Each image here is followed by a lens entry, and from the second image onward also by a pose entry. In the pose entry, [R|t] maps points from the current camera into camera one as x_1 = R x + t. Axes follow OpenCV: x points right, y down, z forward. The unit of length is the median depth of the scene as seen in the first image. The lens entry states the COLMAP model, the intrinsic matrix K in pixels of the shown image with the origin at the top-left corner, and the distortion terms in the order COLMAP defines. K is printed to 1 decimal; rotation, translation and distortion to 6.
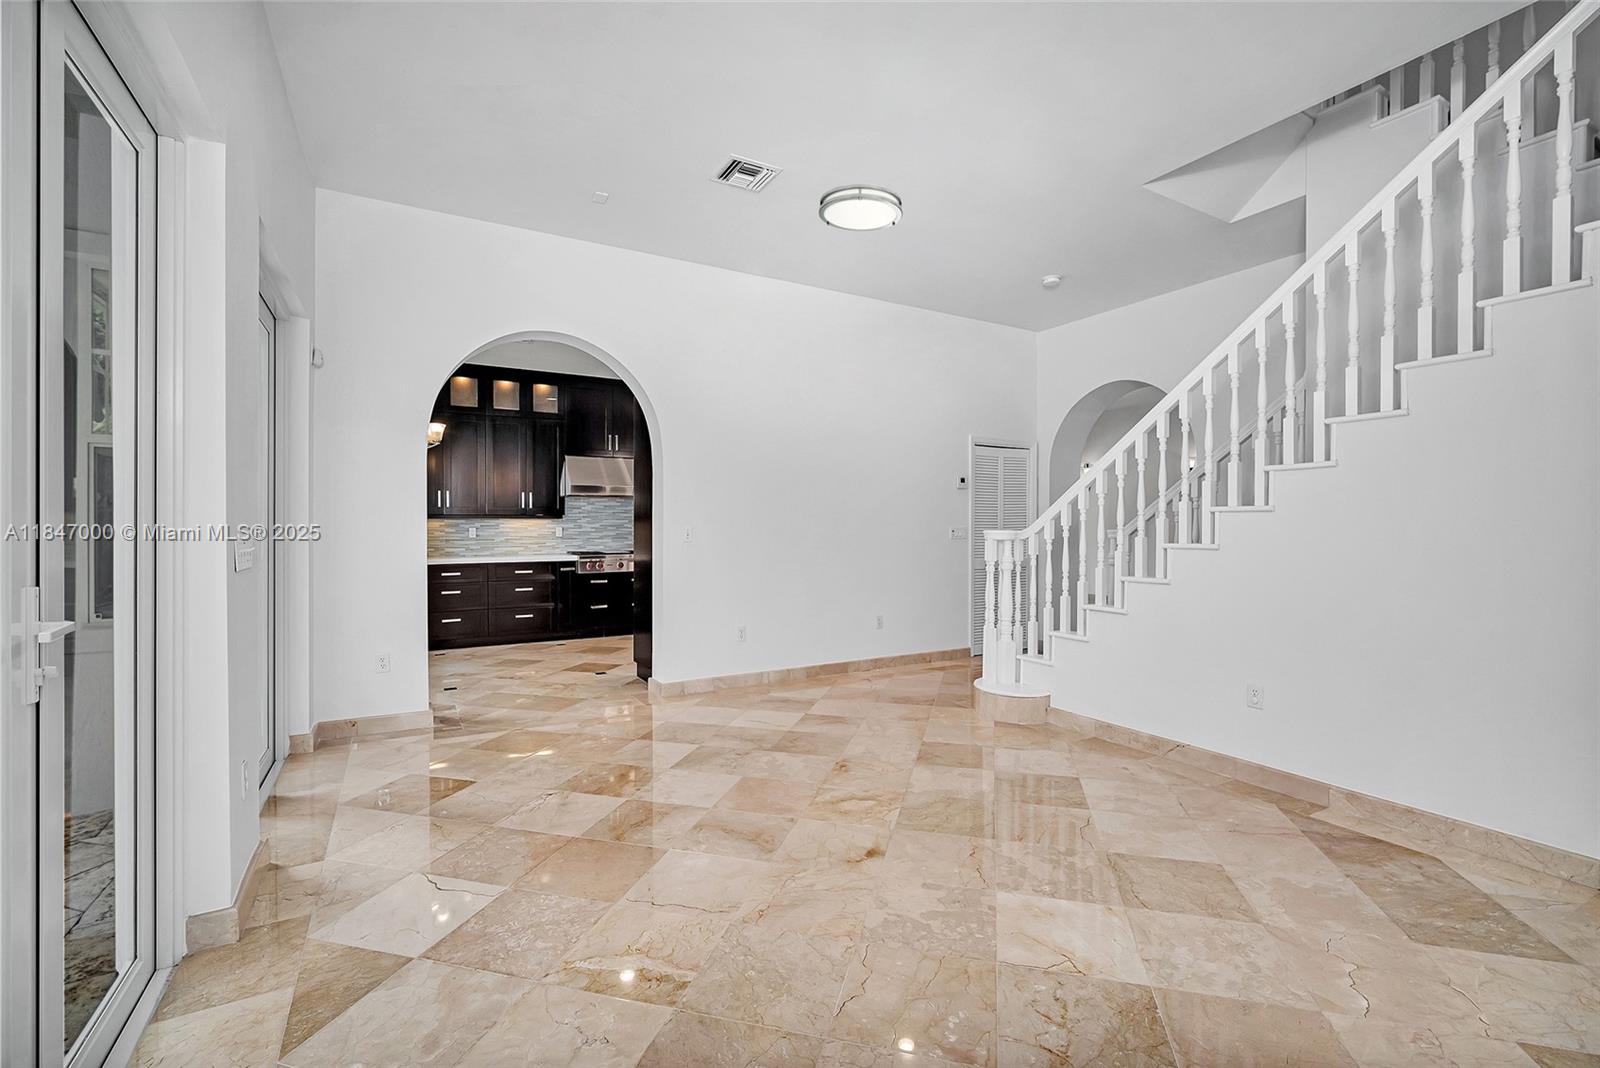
lens RADIAL K [[706.3, 0, 799.9], [0, 706.3, 529.0], [0, 0, 1]] dist [0.000198, 0.000010]
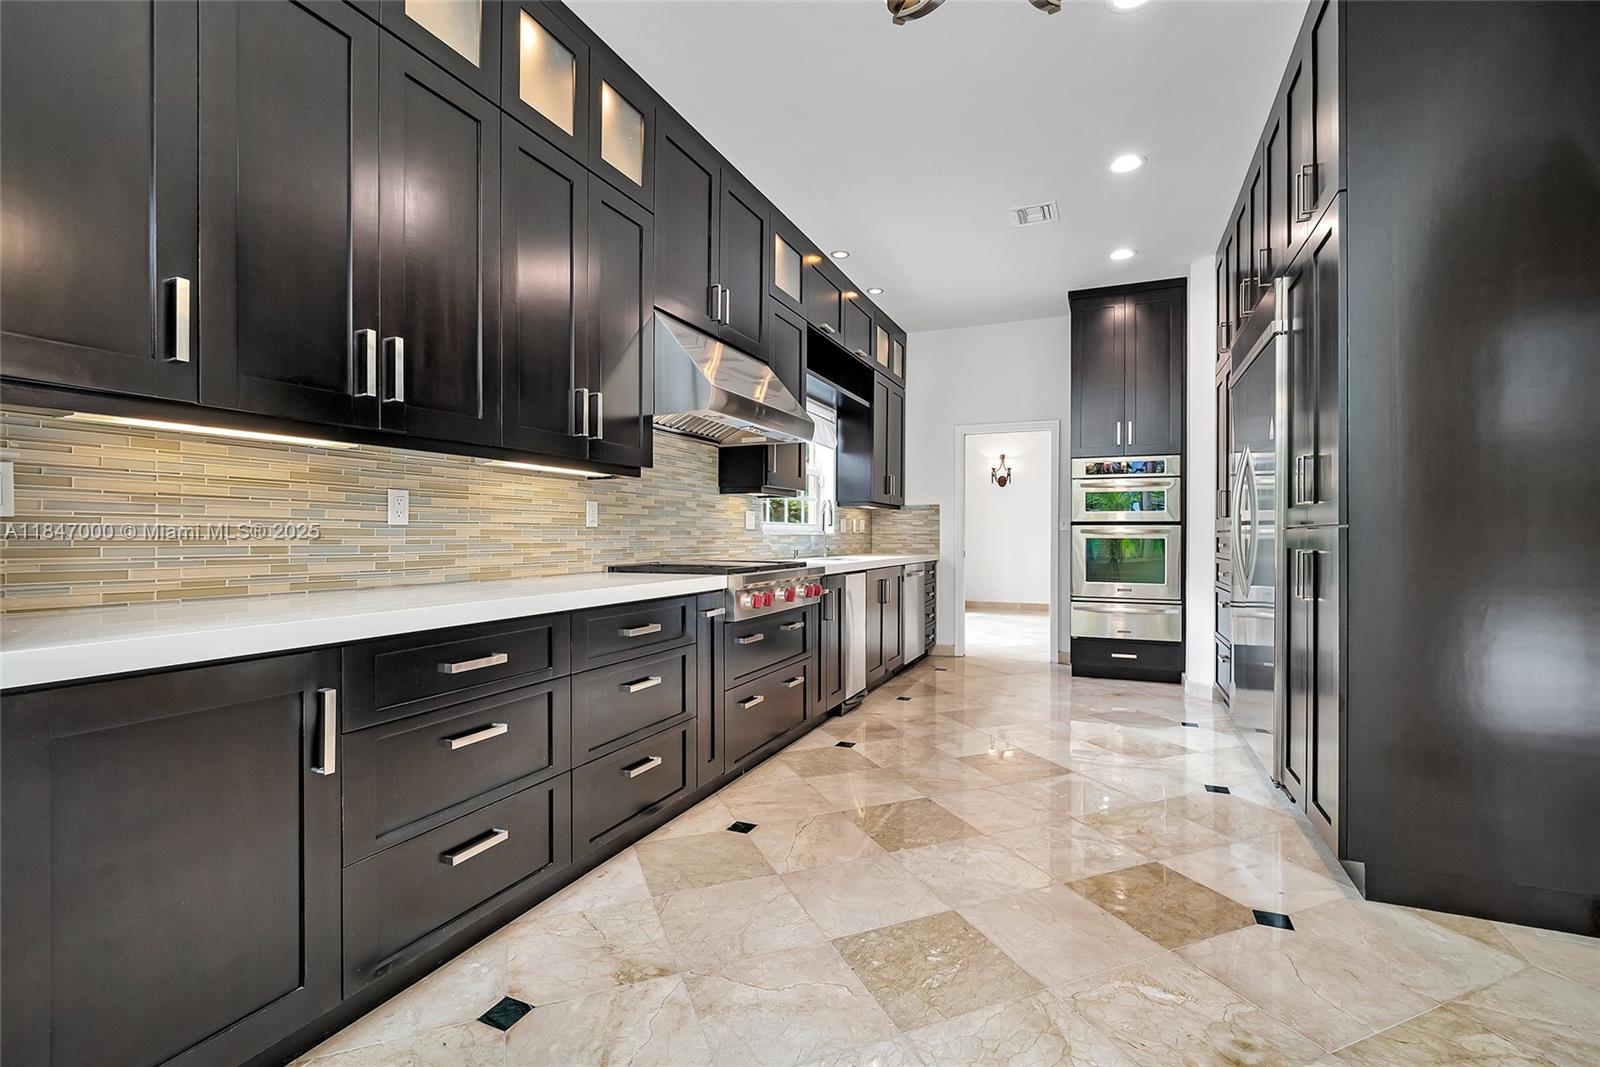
lens RADIAL K [[706.3, 0, 800.3], [0, 706.3, 535.2], [0, 0, 1]] dist [0.000198, 0.000010]
pose [[0.806868, 0.000641, 0.590732, -0.638394], [0.001900, 0.999991, -0.003680, 0.022597], [-0.590729, 0.004092, 0.806859, 0.861381]]
